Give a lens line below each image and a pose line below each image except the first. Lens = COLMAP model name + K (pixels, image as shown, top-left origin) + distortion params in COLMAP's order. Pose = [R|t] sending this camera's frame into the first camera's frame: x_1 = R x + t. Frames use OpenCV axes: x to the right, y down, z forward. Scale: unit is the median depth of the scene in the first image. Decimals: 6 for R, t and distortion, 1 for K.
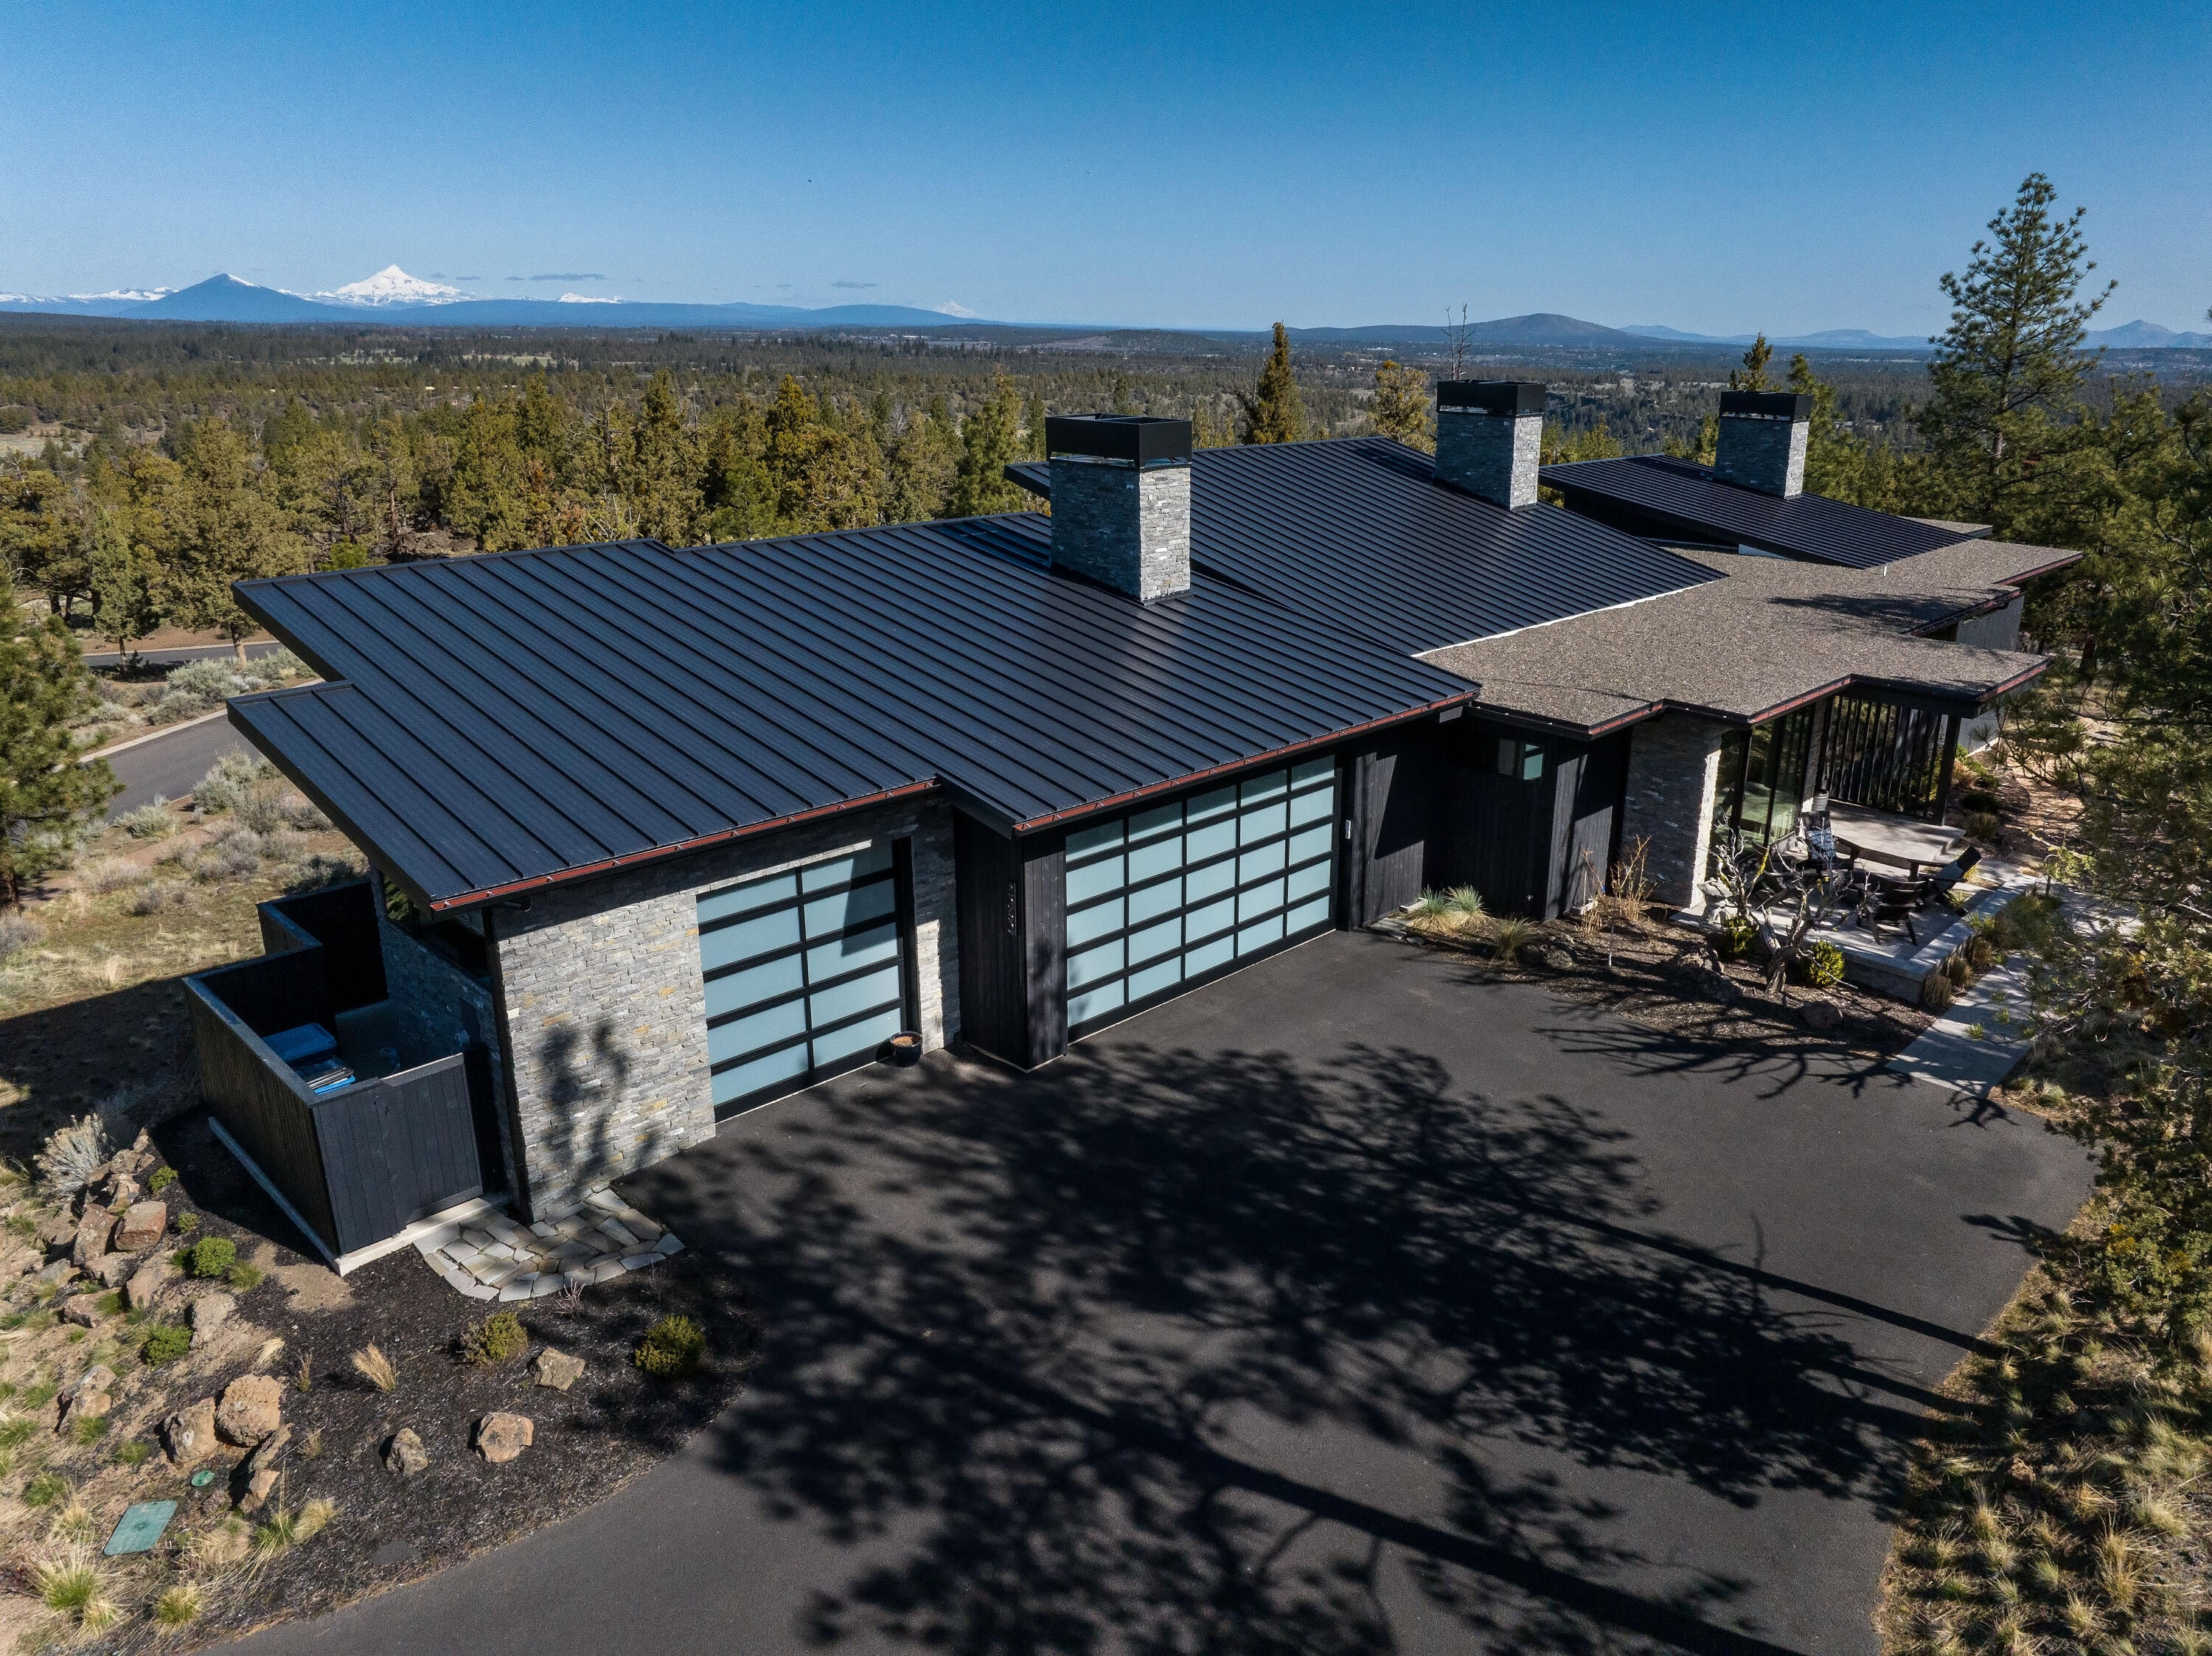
lens RADIAL K [[1559.5, 0, 1106.0], [0, 1559.5, 828.0], [0, 0, 1]] dist [-0.043749, 0.027425]
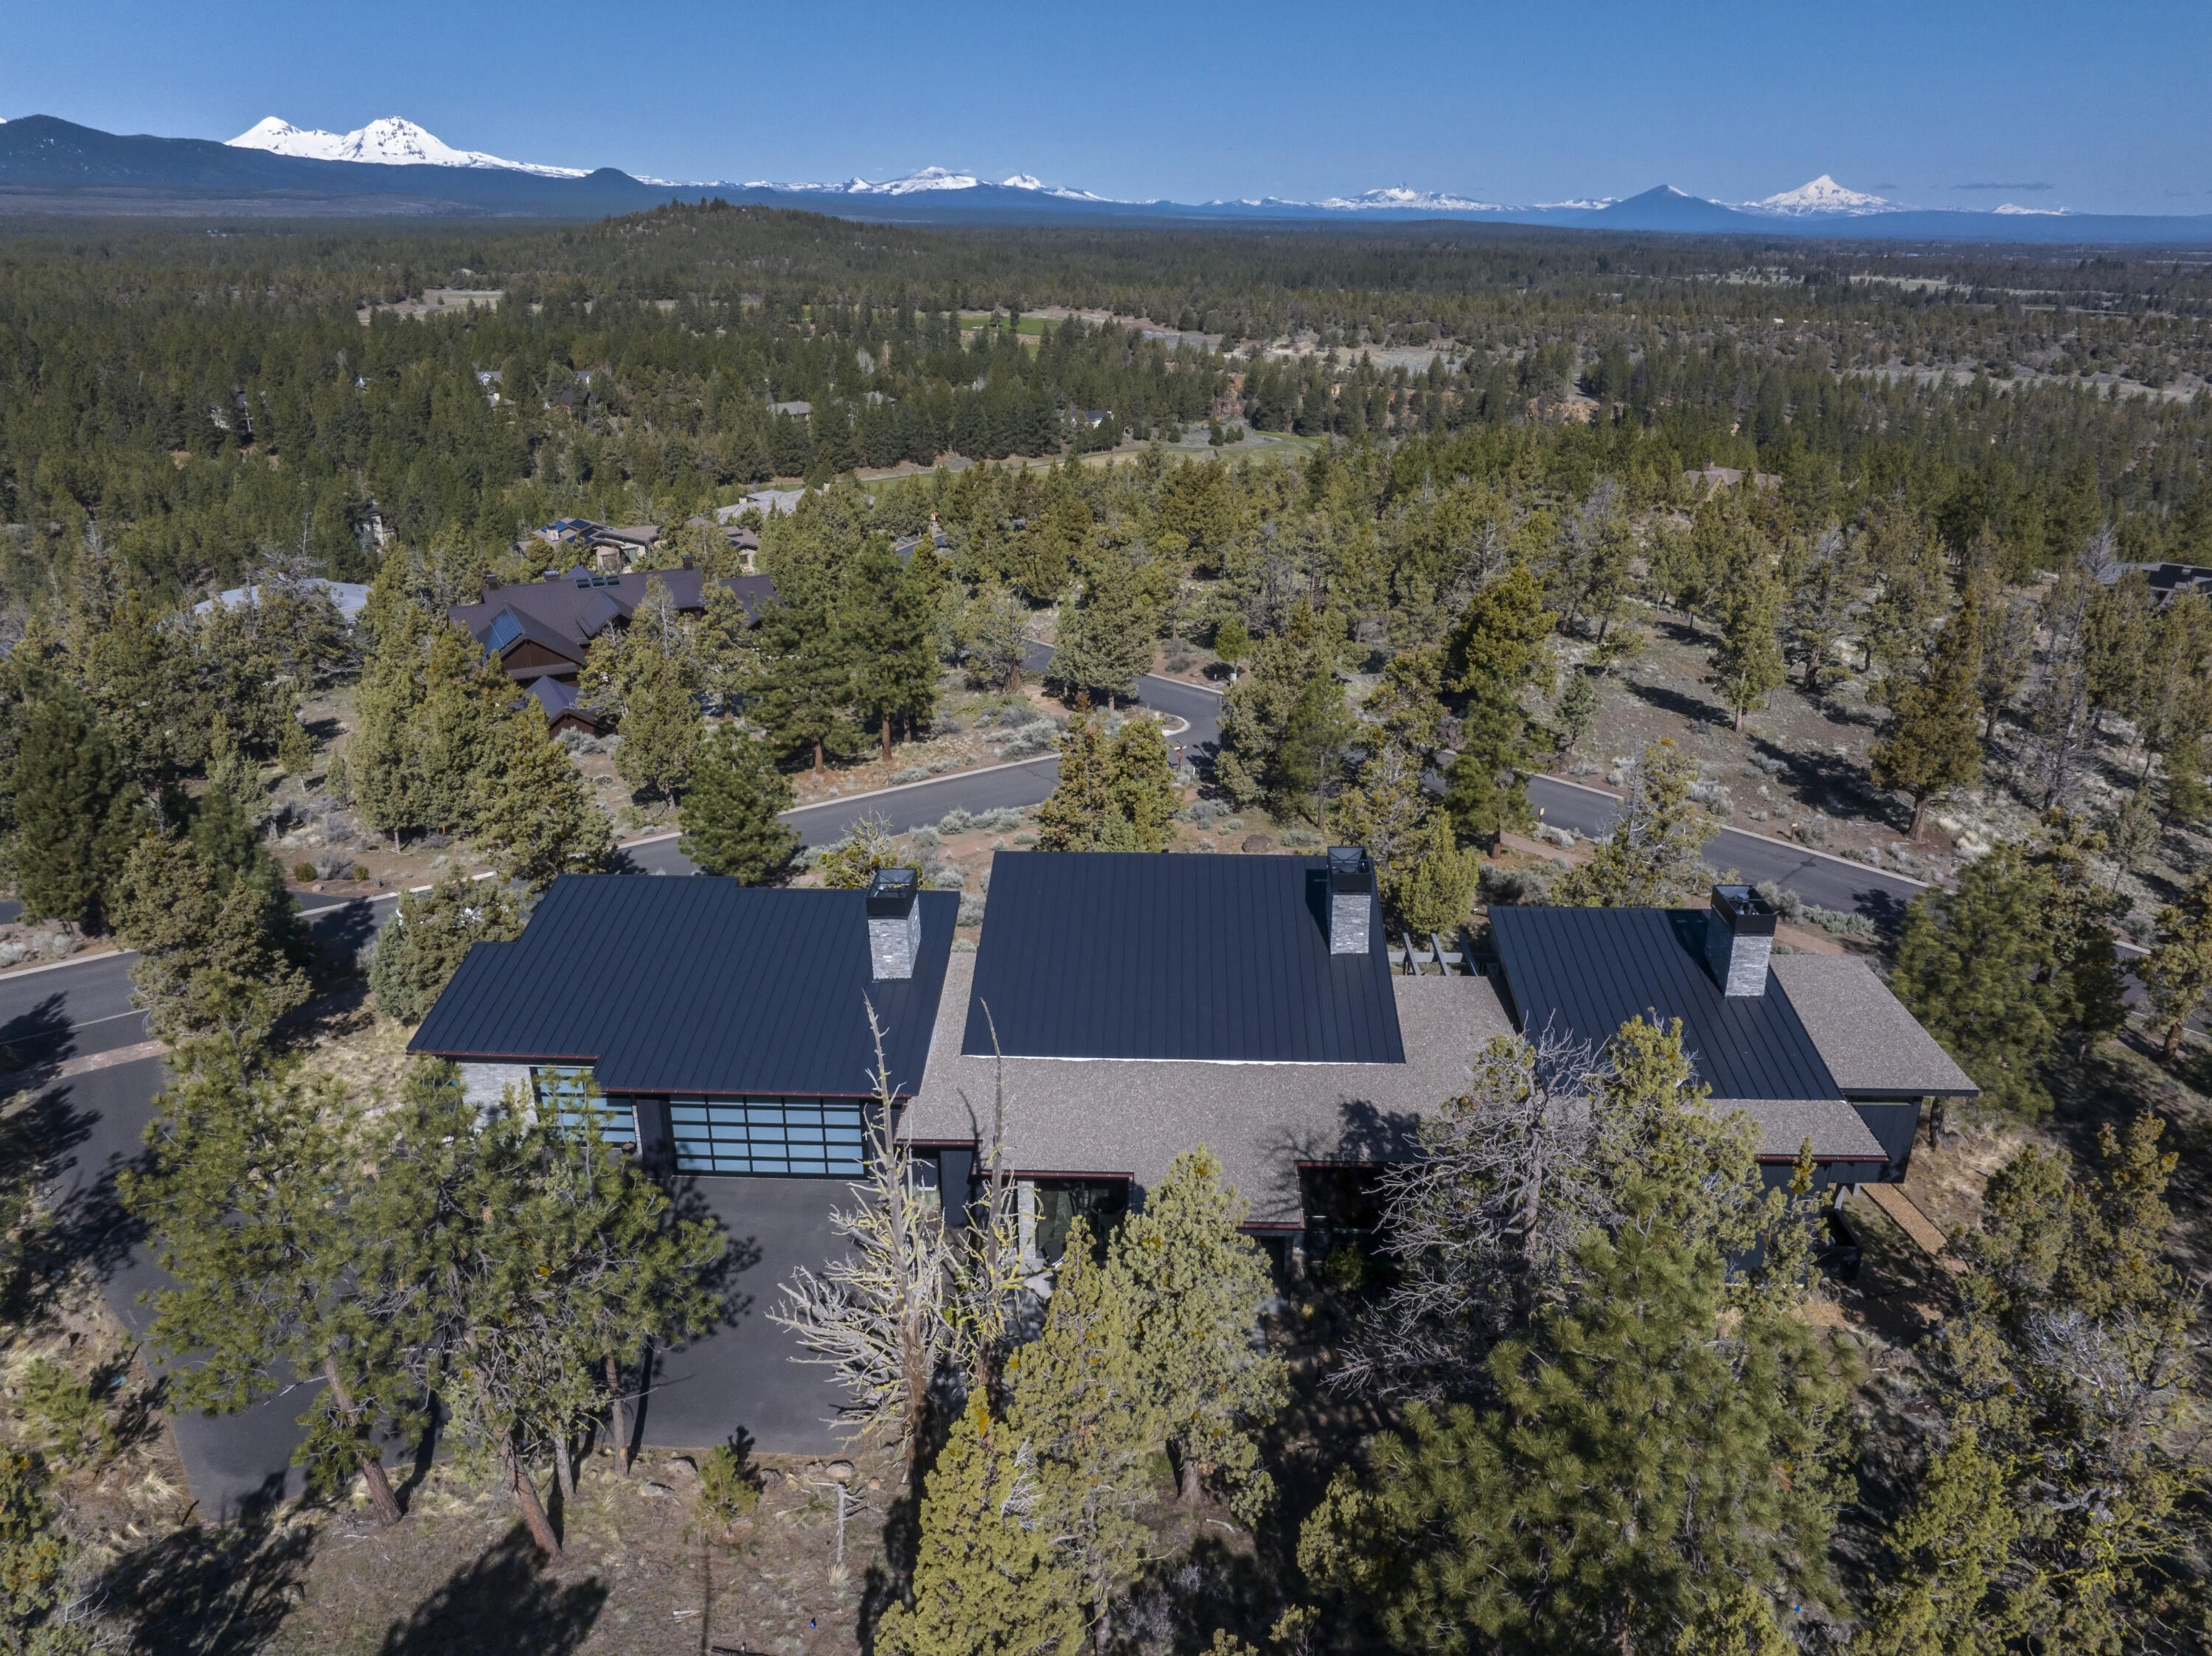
lens RADIAL K [[1537.1, 0, 1099.0], [0, 1537.1, 825.9], [0, 0, 1]] dist [-0.053080, 0.019661]
pose [[0.677033, 0.264072, -0.686945, 1.546621], [-0.224309, 0.963039, 0.149135, -0.713095], [0.700937, 0.053118, 0.711242, -0.164718]]
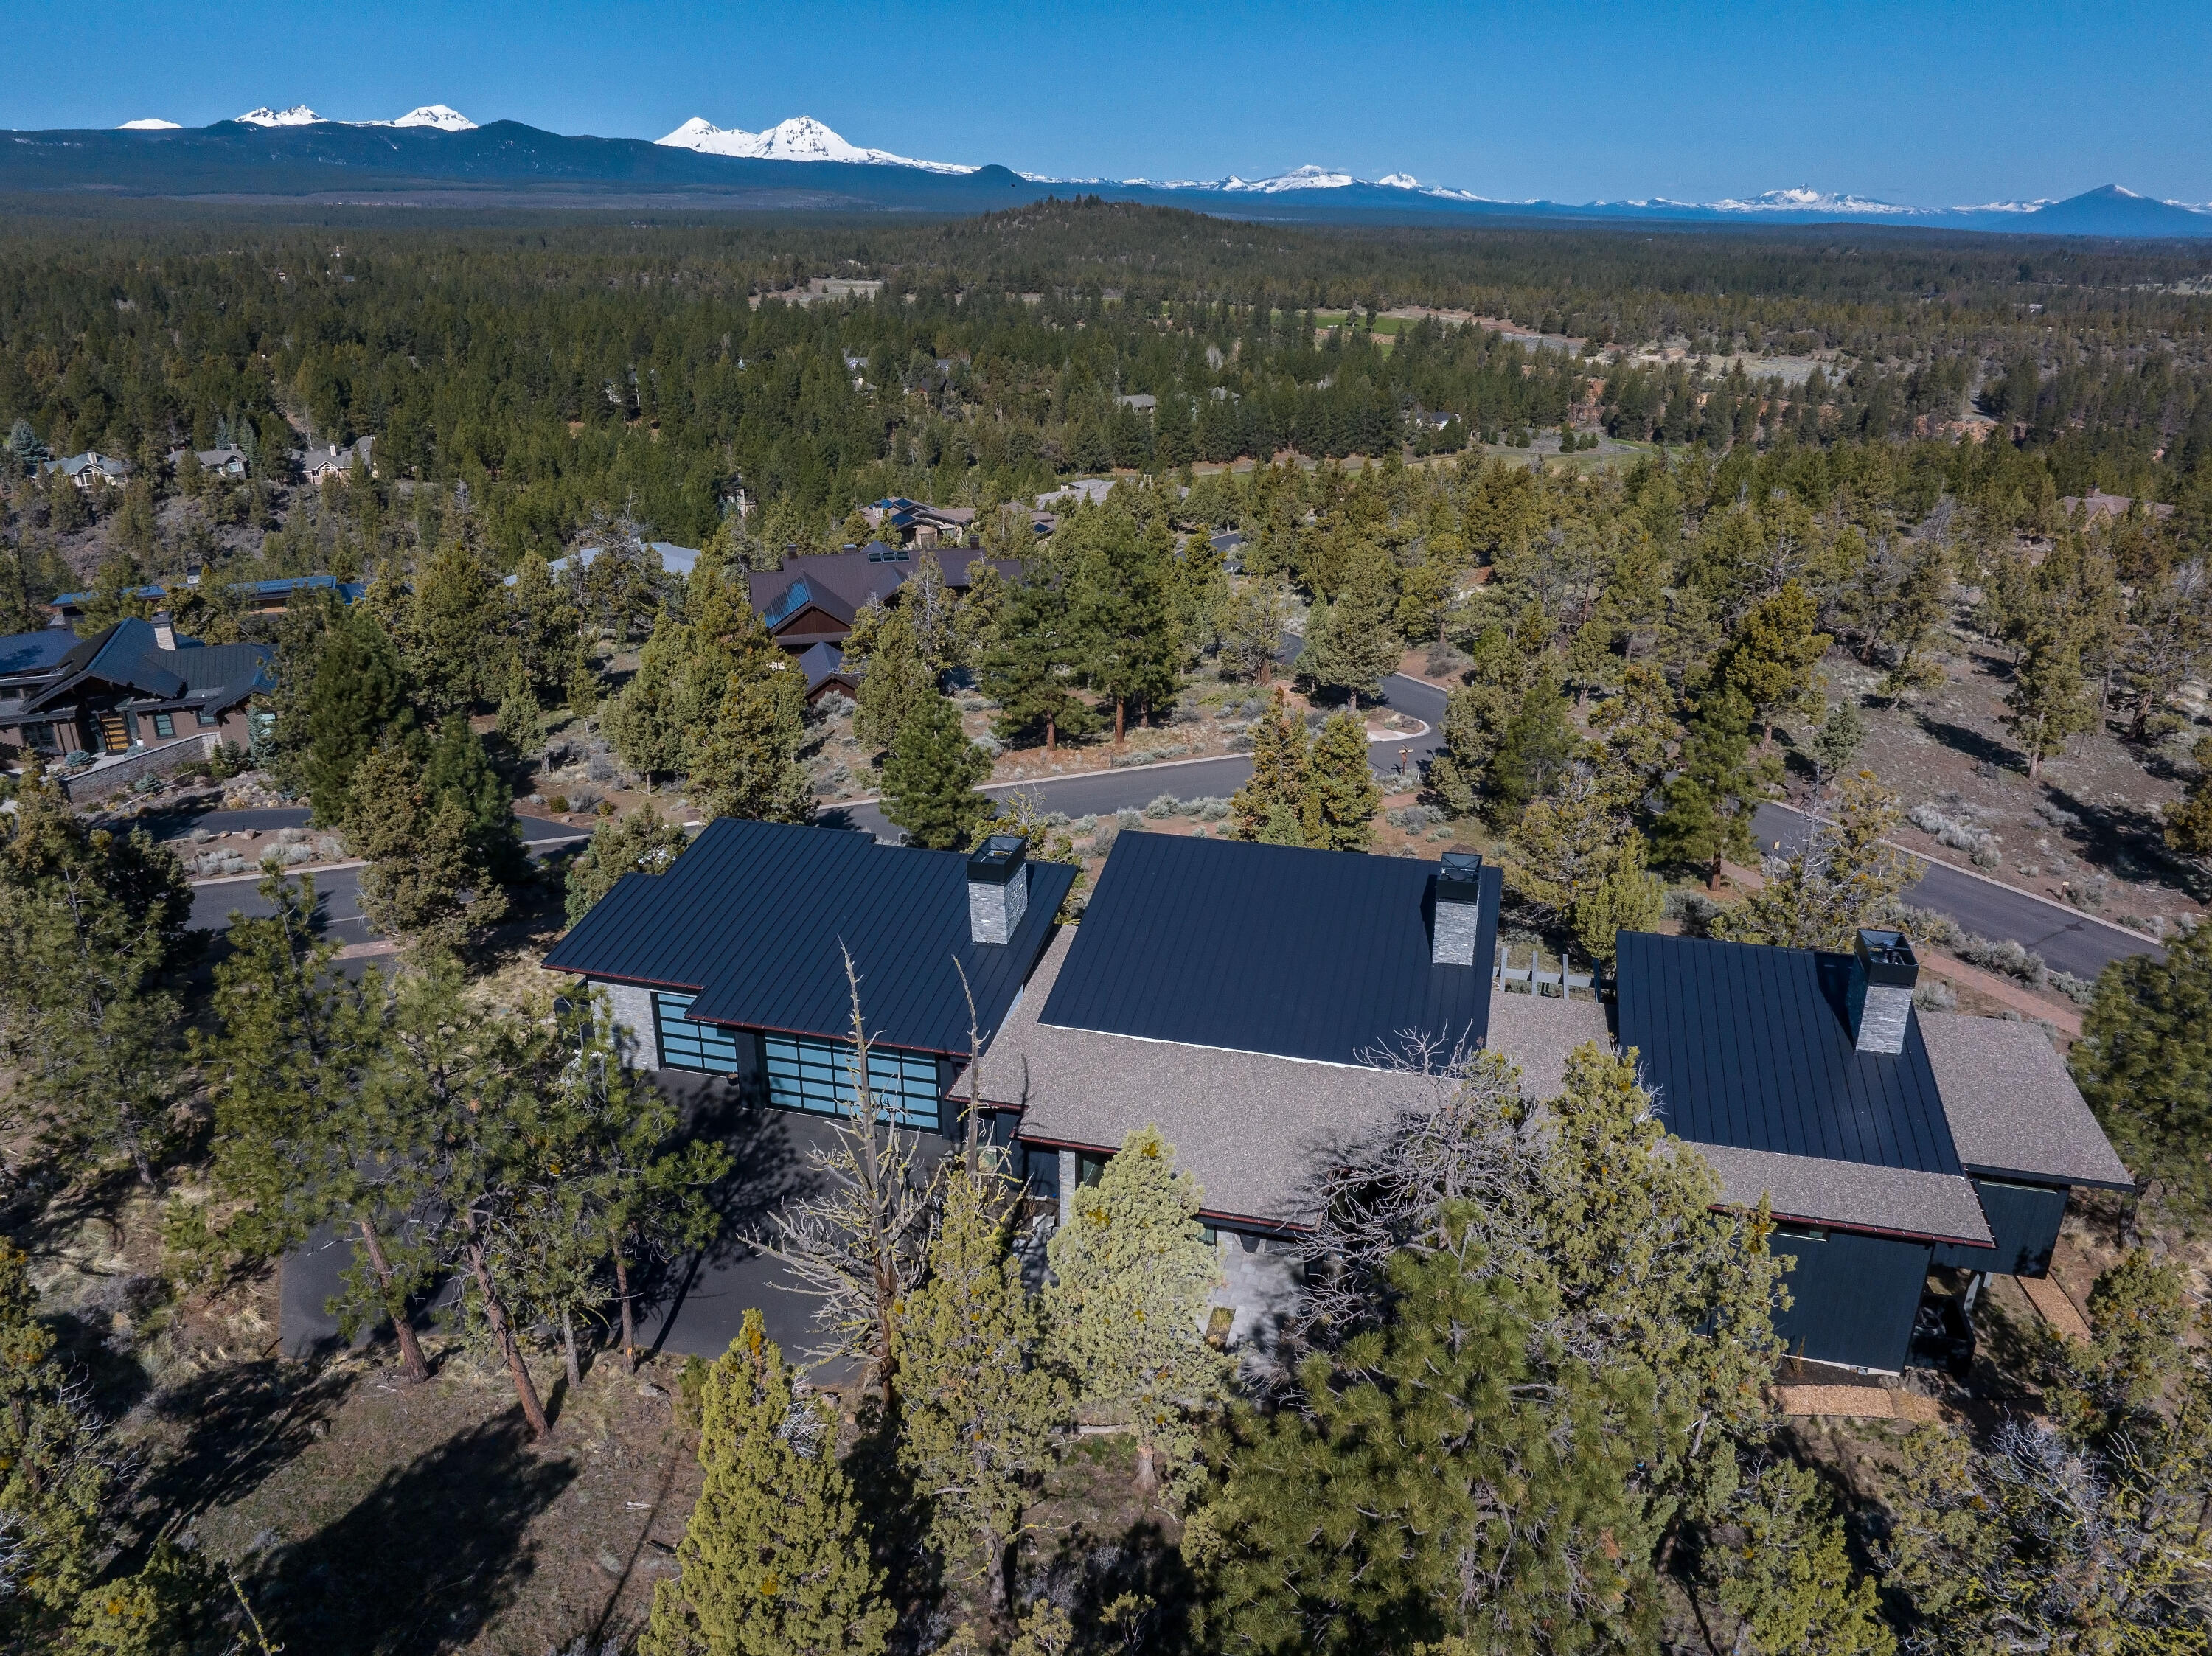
lens RADIAL K [[1531.4, 0, 1106.0], [0, 1531.4, 828.0], [0, 0, 1]] dist [-0.041011, 0.000836]
pose [[0.498850, 0.315257, -0.807318, 1.720835], [-0.267099, 0.942080, 0.202838, -0.762770], [0.824504, 0.114448, 0.554162, 0.058806]]
